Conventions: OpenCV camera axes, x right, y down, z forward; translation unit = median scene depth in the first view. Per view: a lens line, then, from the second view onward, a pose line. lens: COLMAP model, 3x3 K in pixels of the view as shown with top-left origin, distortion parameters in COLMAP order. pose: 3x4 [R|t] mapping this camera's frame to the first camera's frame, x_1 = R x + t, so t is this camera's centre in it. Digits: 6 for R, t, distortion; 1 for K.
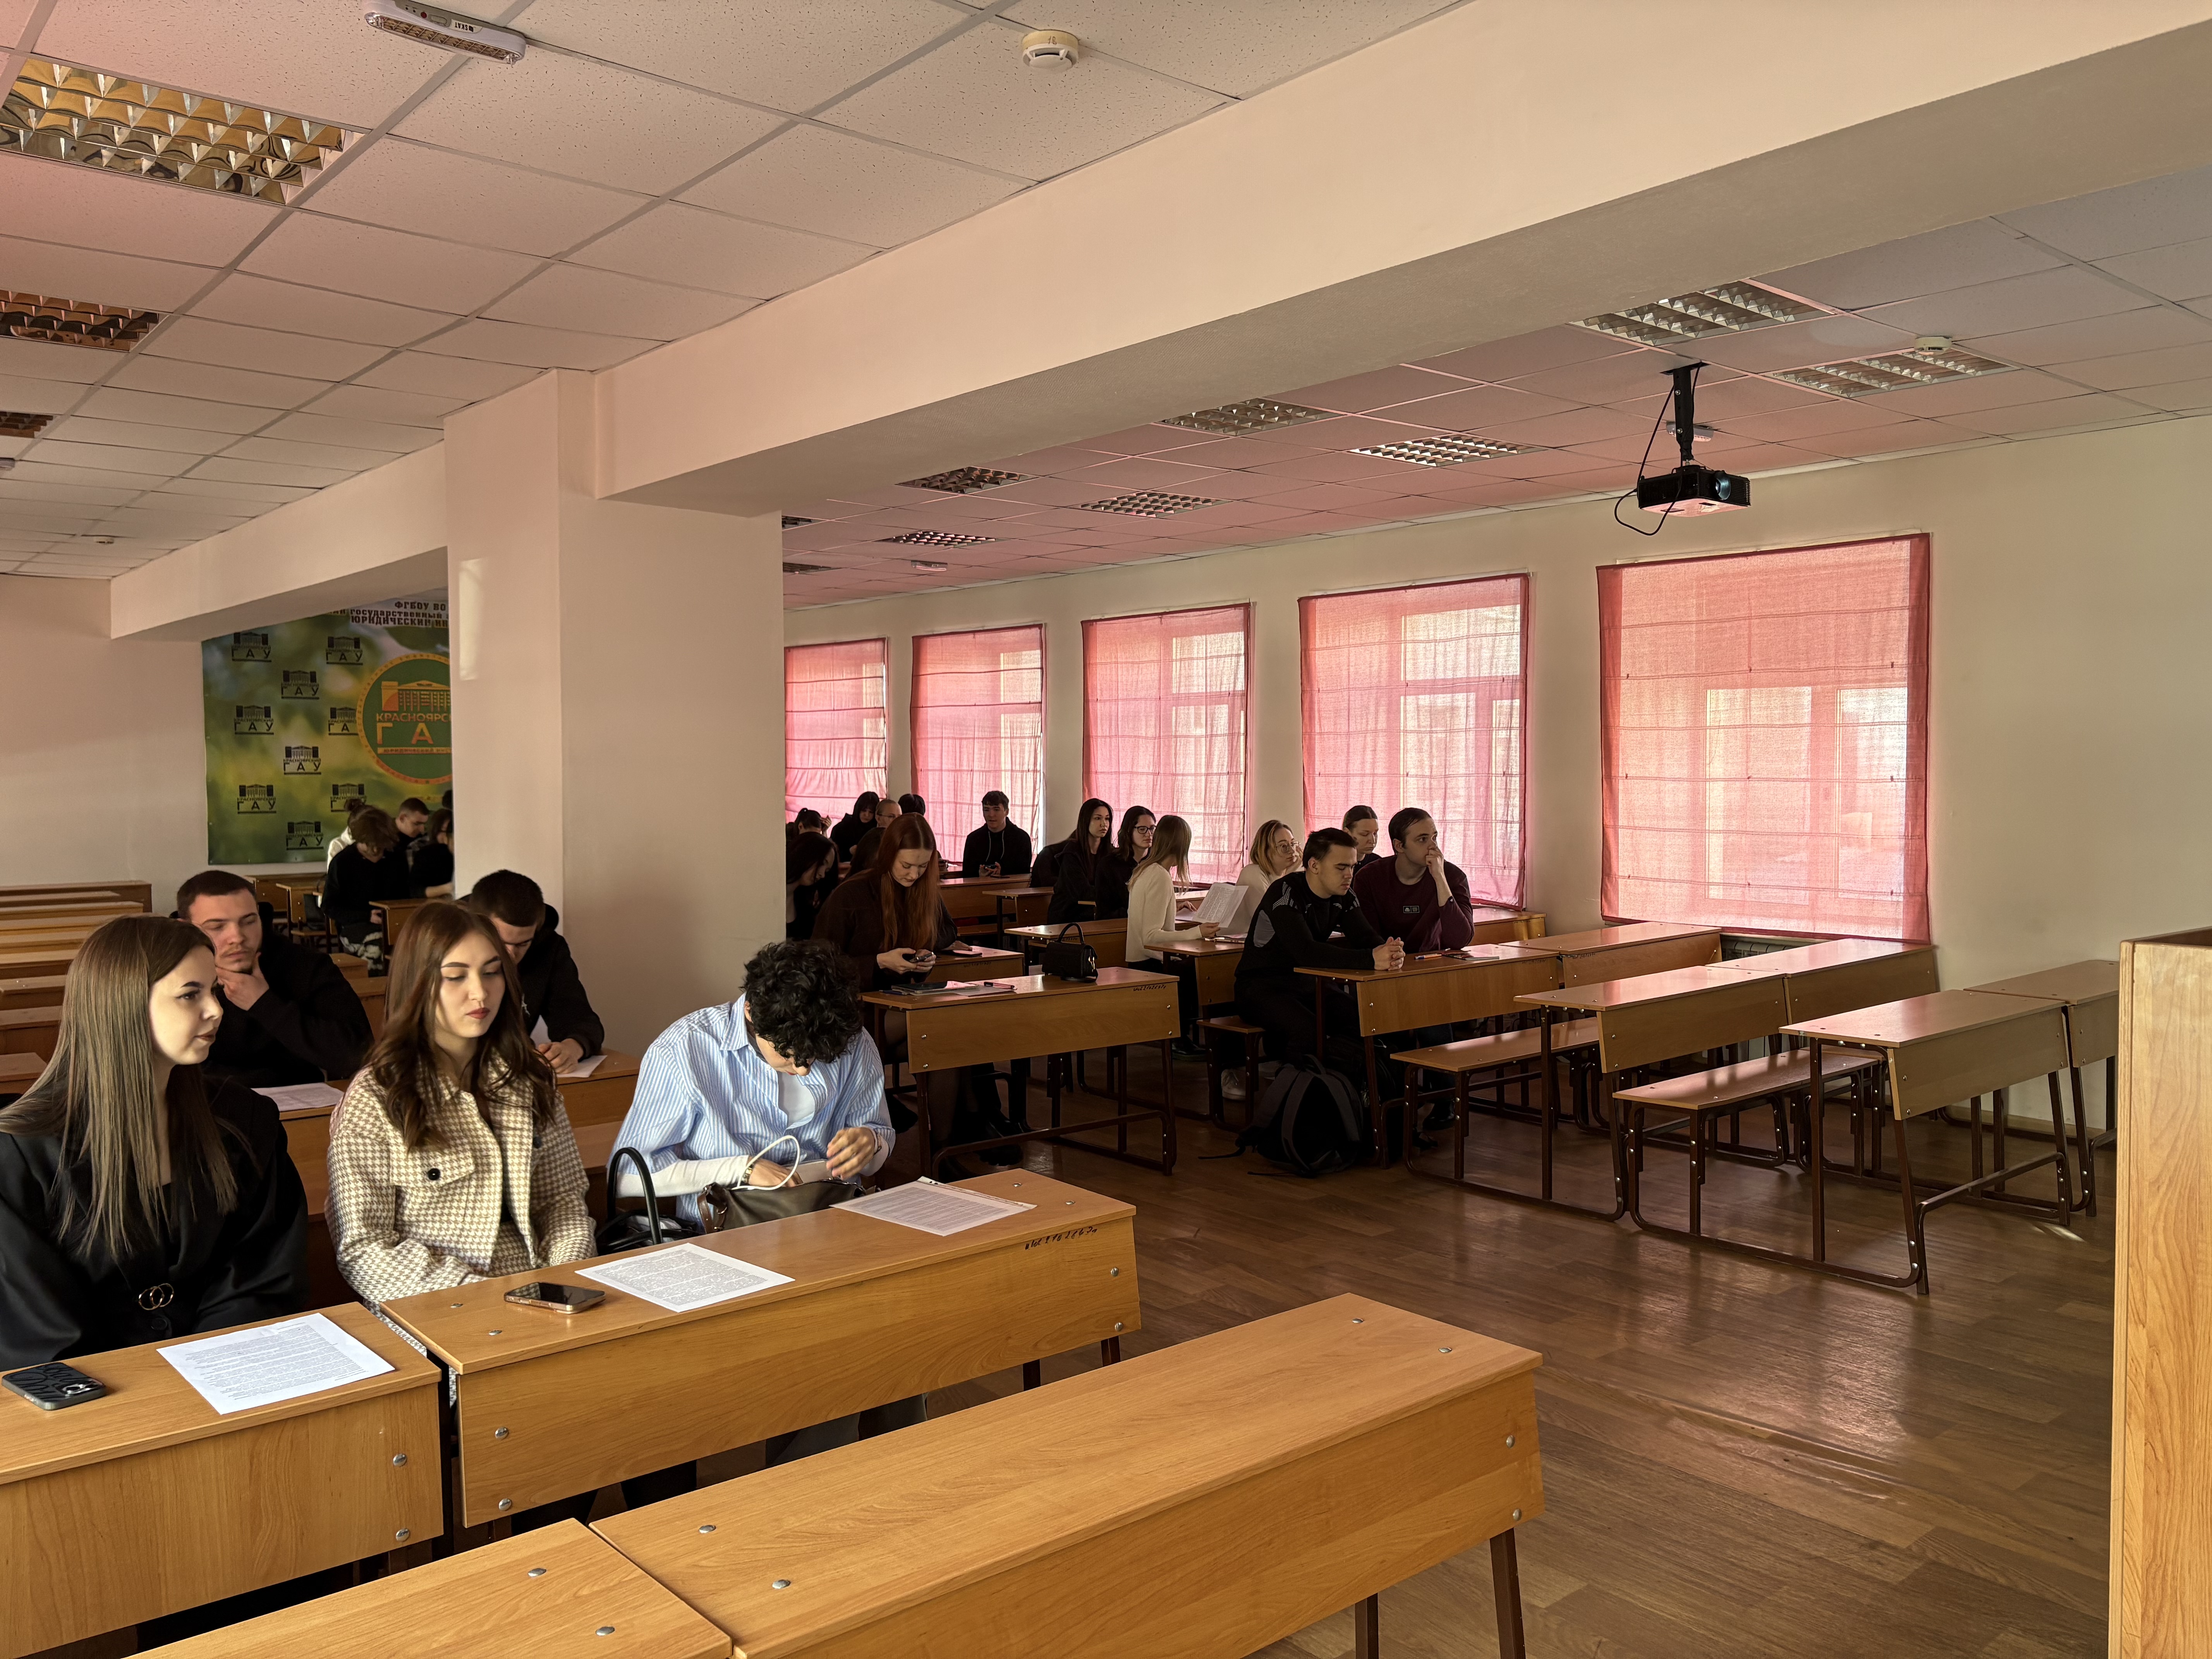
lens RADIAL K [[1680.4, 0, 1102.1], [0, 1680.4, 829.7], [0, 0, 1]] dist [0.001588, 0.004107]
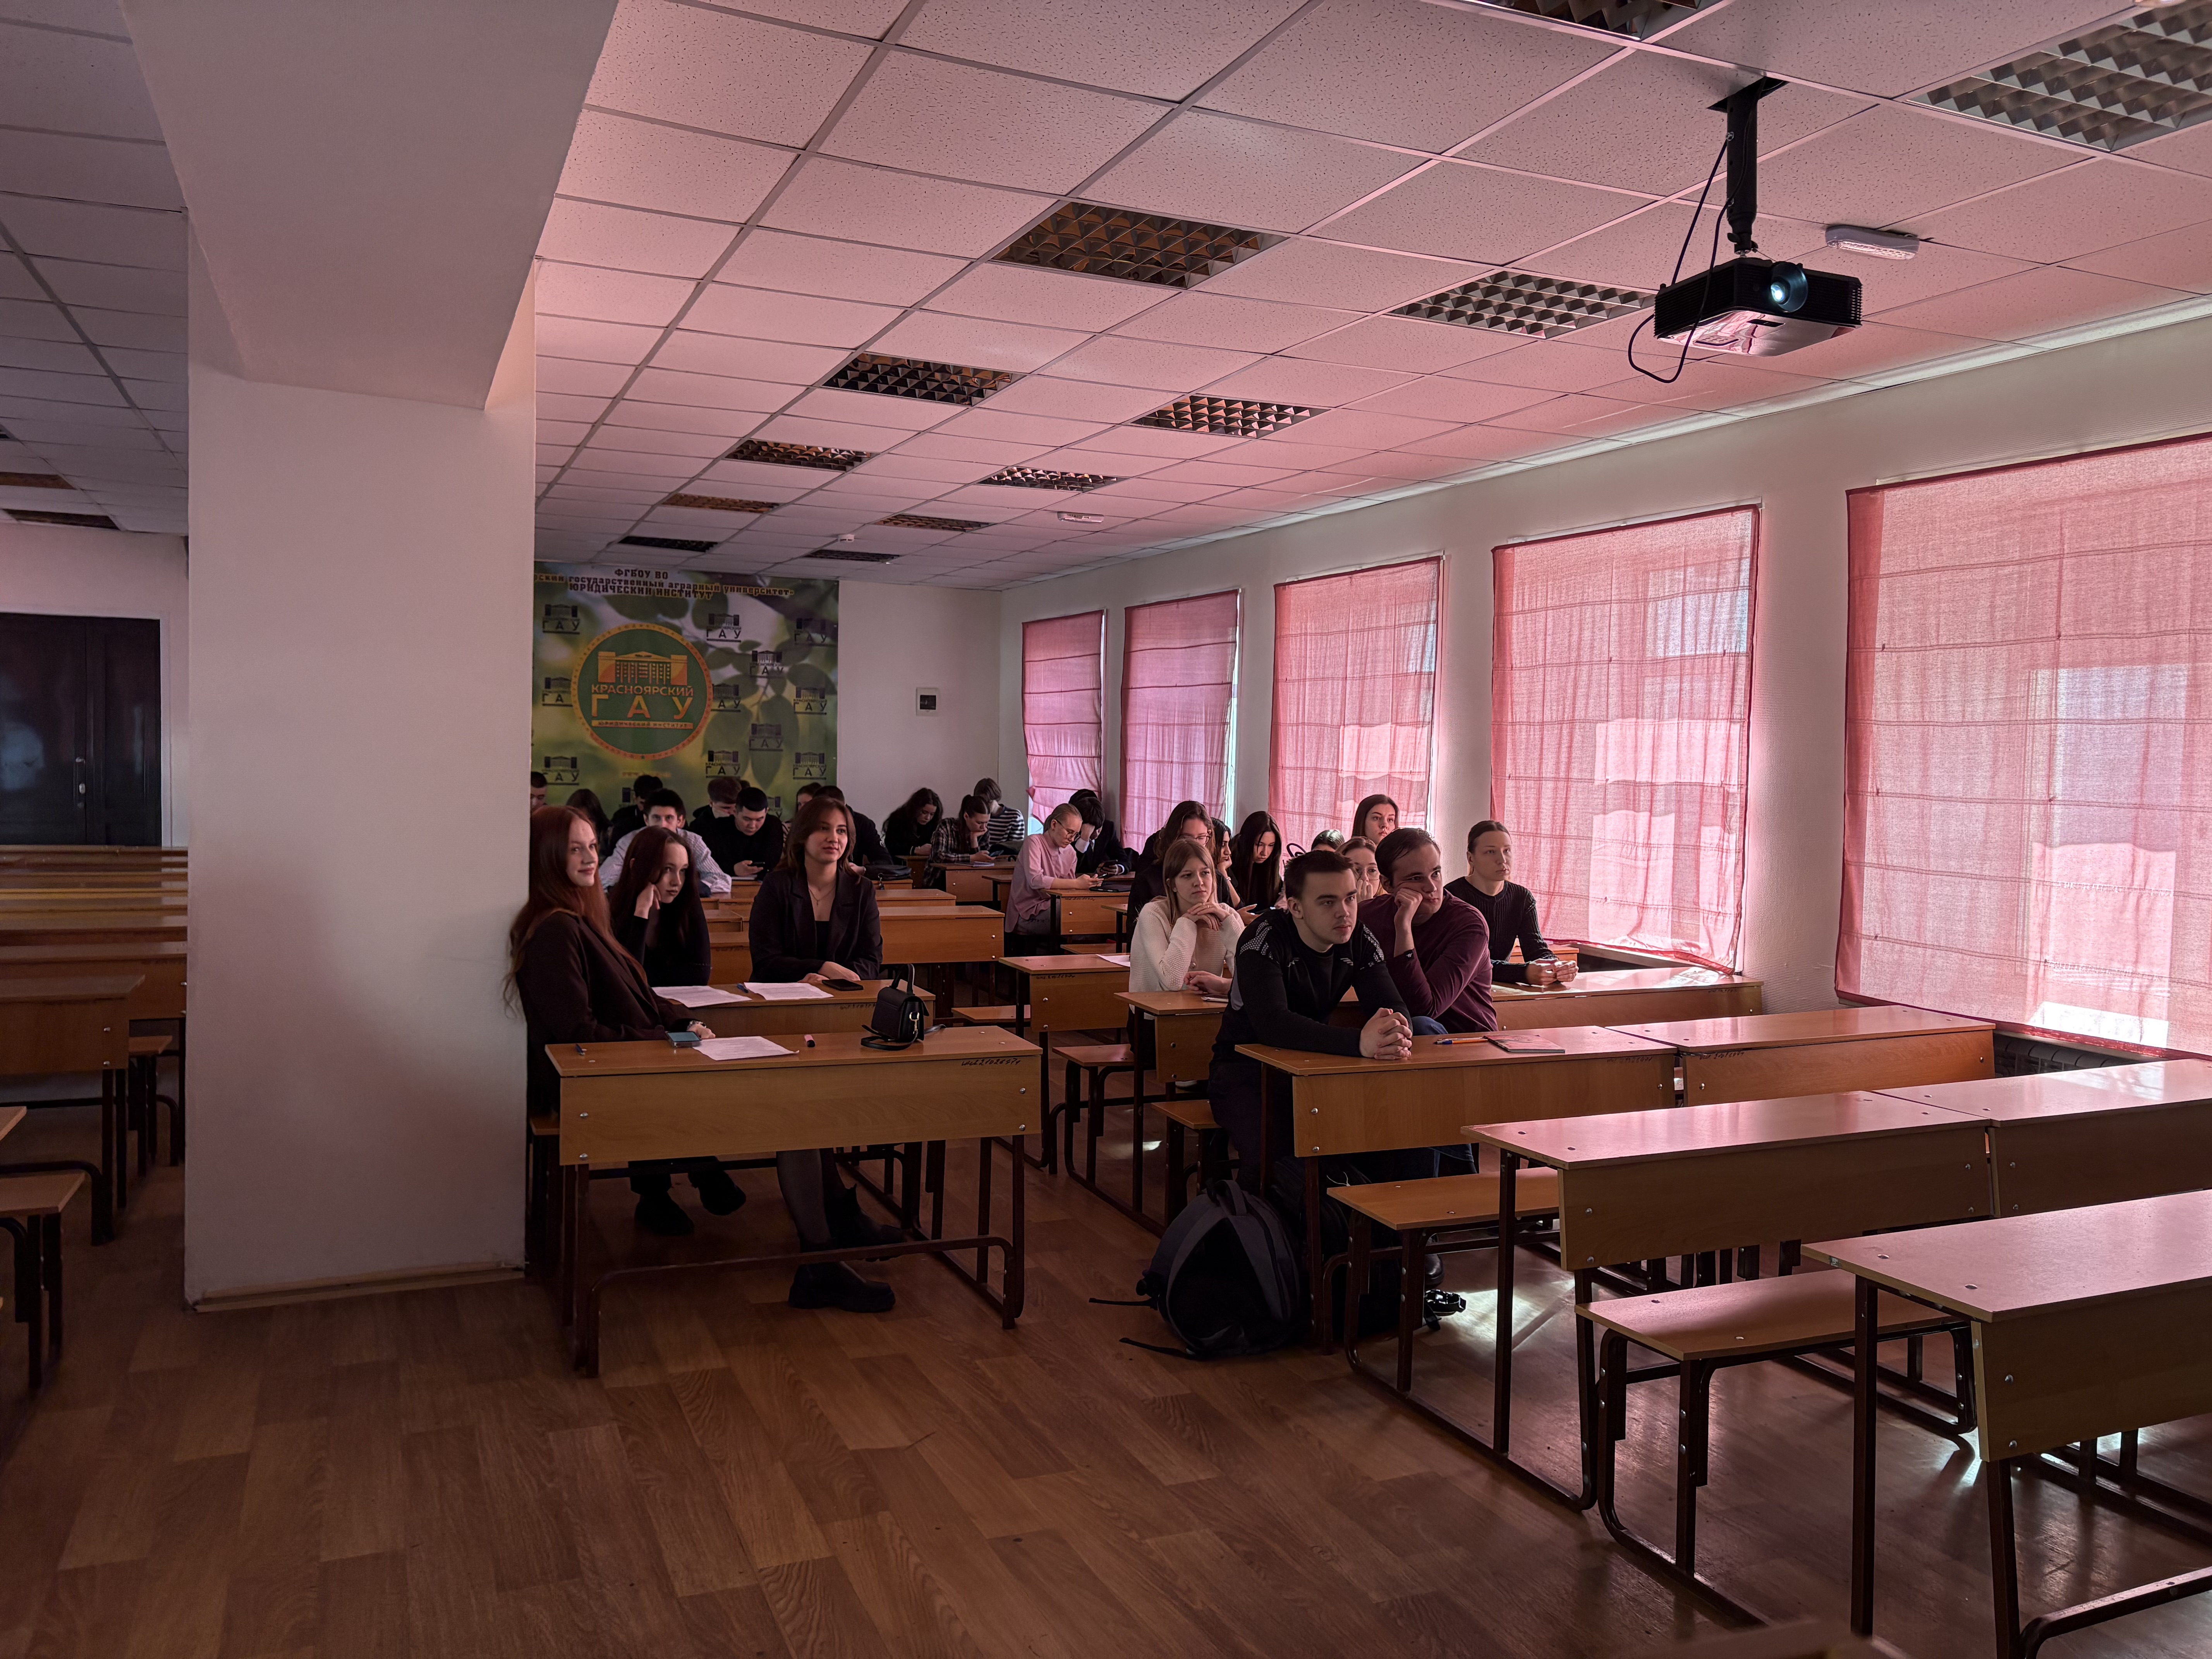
lens RADIAL K [[1680.4, 0, 1108.8], [0, 1680.4, 831.6], [0, 0, 1]] dist [0.001588, 0.004107]
pose [[0.957479, 0.041708, -0.285472, 0.207883], [-0.040787, 0.999126, 0.009172, -0.008918], [0.285605, 0.002862, 0.958343, 0.248529]]
